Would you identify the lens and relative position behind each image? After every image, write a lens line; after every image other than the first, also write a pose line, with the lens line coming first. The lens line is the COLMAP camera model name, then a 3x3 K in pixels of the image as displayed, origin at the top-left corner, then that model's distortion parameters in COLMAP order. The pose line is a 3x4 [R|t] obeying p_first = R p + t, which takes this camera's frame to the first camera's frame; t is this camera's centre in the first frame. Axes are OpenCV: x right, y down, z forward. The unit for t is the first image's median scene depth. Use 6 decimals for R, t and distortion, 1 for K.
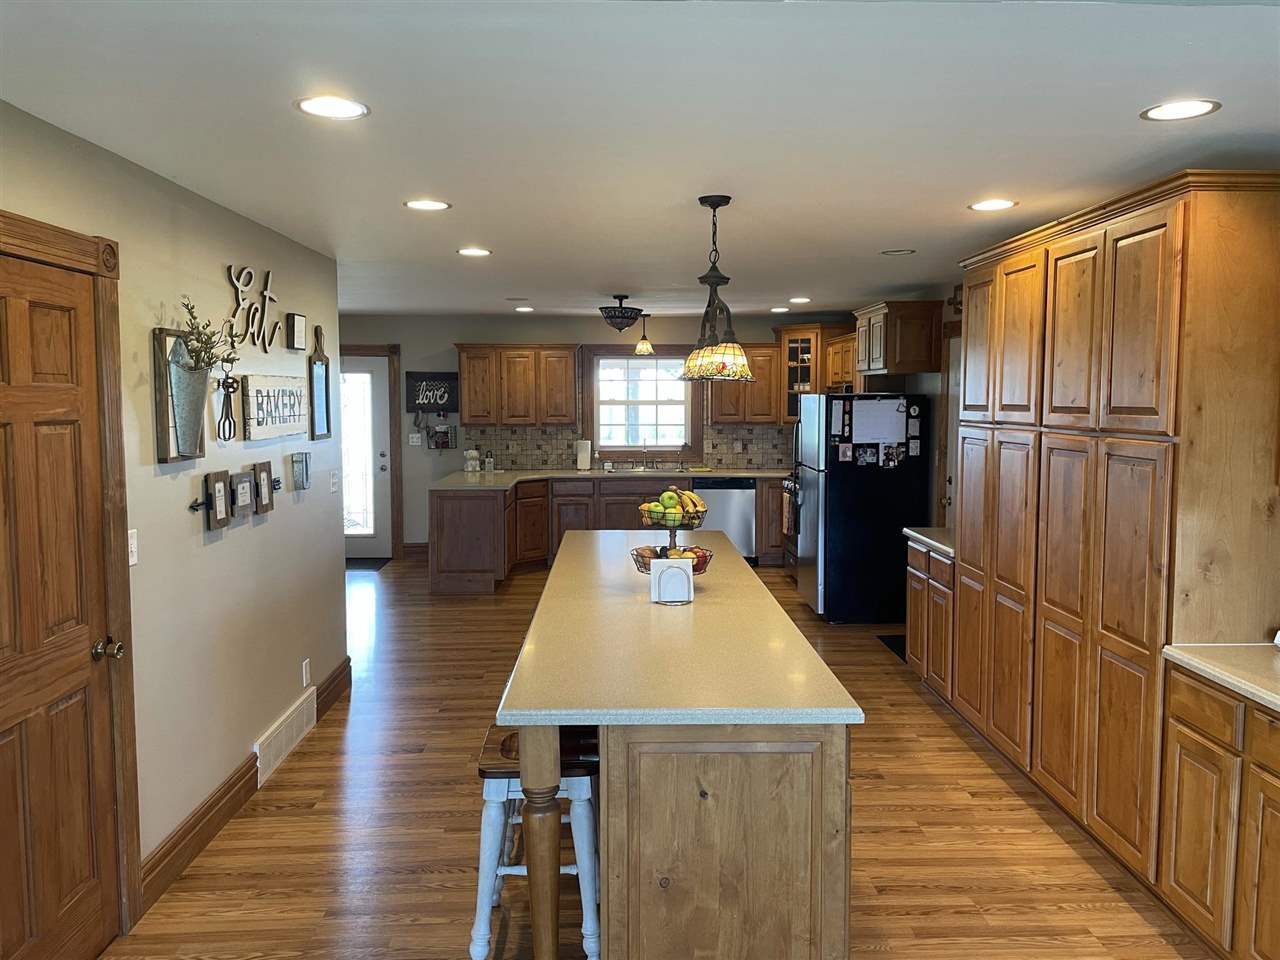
lens RADIAL K [[962.4, 0, 635.4], [0, 962.4, 475.2], [0, 0, 1]] dist [0.078996, -0.093962]
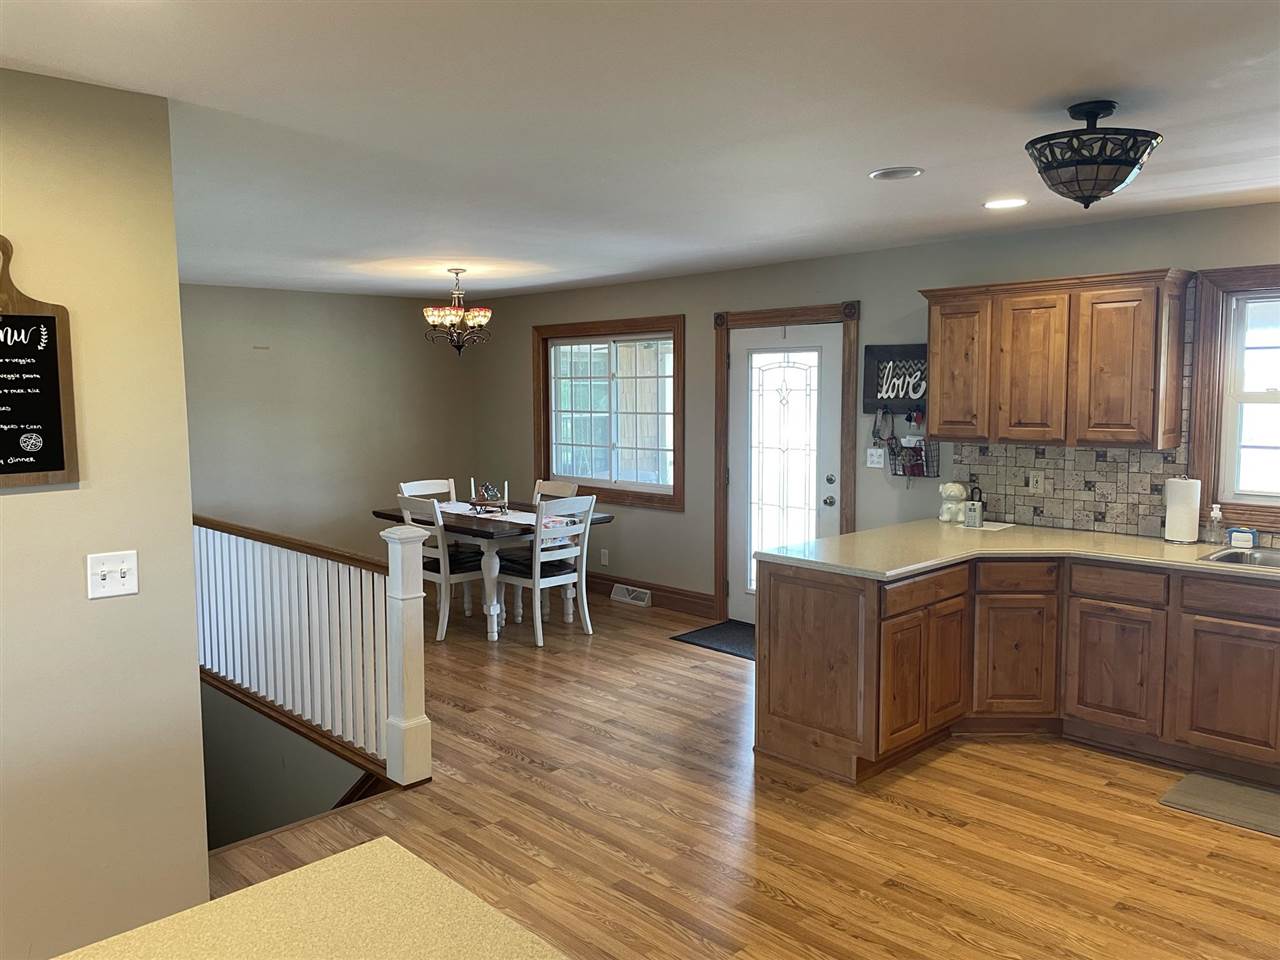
lens RADIAL K [[962.4, 0, 628.9], [0, 962.4, 478.2], [0, 0, 1]] dist [0.078996, -0.093962]
pose [[0.676551, 0.067025, -0.733339, 0.114580], [-0.056050, 0.997647, 0.039472, -0.041459], [0.734259, 0.014398, 0.678716, 0.498860]]
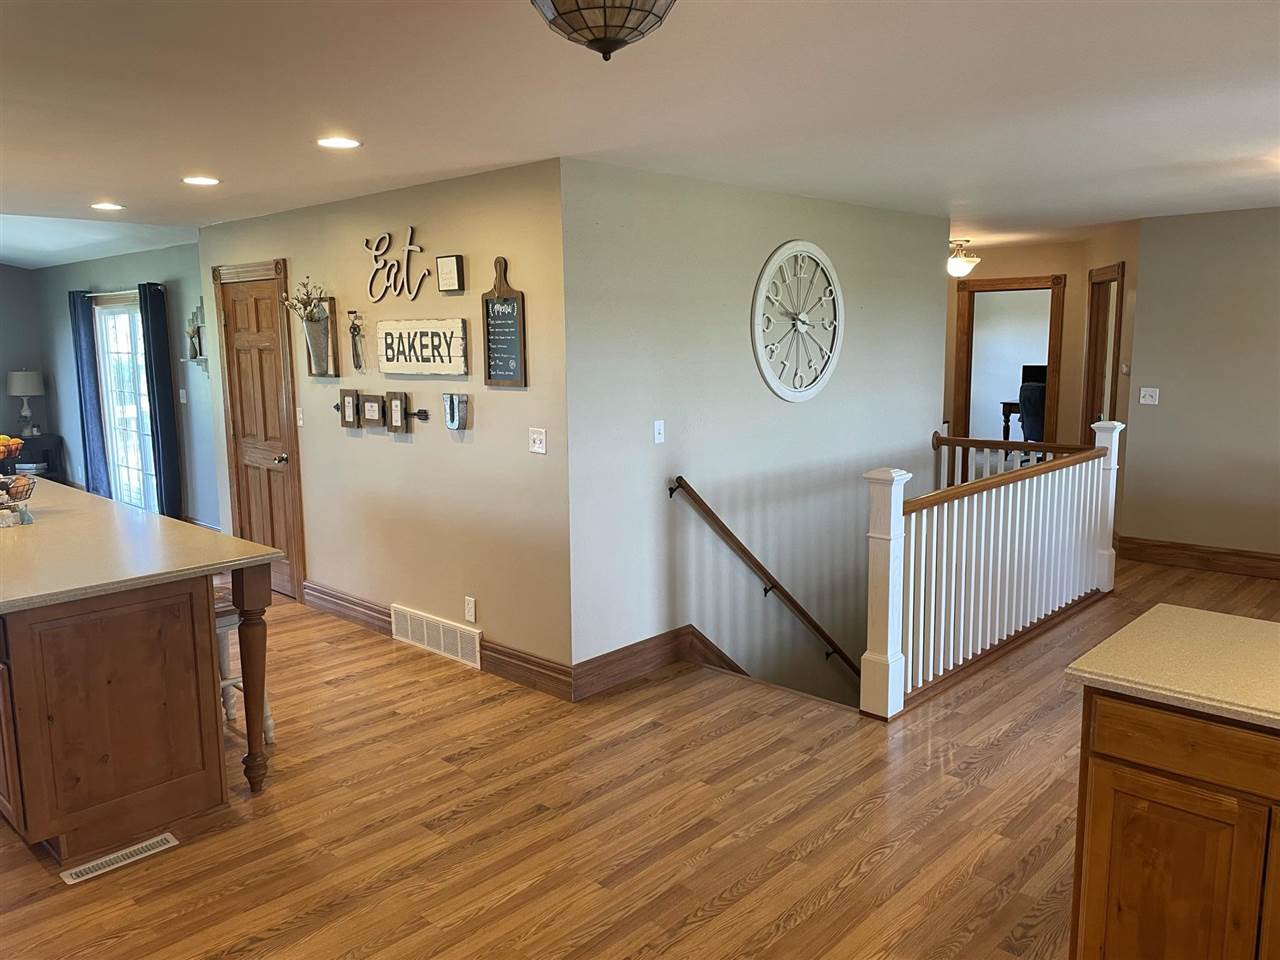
lens RADIAL K [[962.4, 0, 630.6], [0, 962.4, 470.4], [0, 0, 1]] dist [0.078996, -0.093962]
pose [[-0.710193, 0.108453, -0.695604, 0.121675], [-0.046042, 0.978793, 0.199613, -0.078844], [0.702500, 0.173790, -0.690138, 0.938201]]
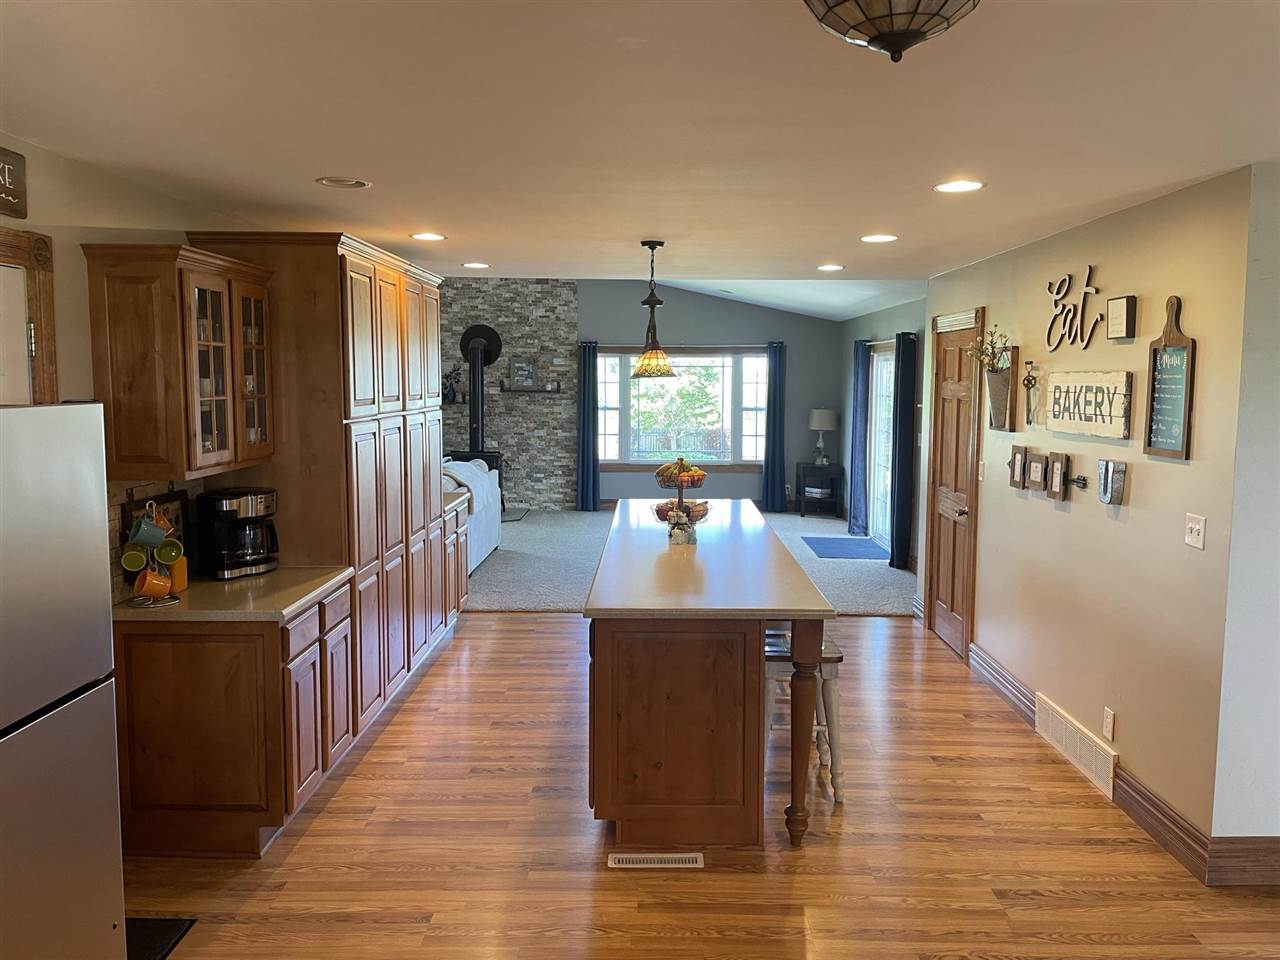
lens RADIAL K [[962.4, 0, 644.5], [0, 962.4, 463.0], [0, 0, 1]] dist [0.078996, -0.093962]
pose [[-0.999432, -0.007359, 0.032886, 0.018846], [-0.001582, 0.985036, 0.172340, -0.085175], [-0.033662, 0.172191, -0.984488, 0.943412]]
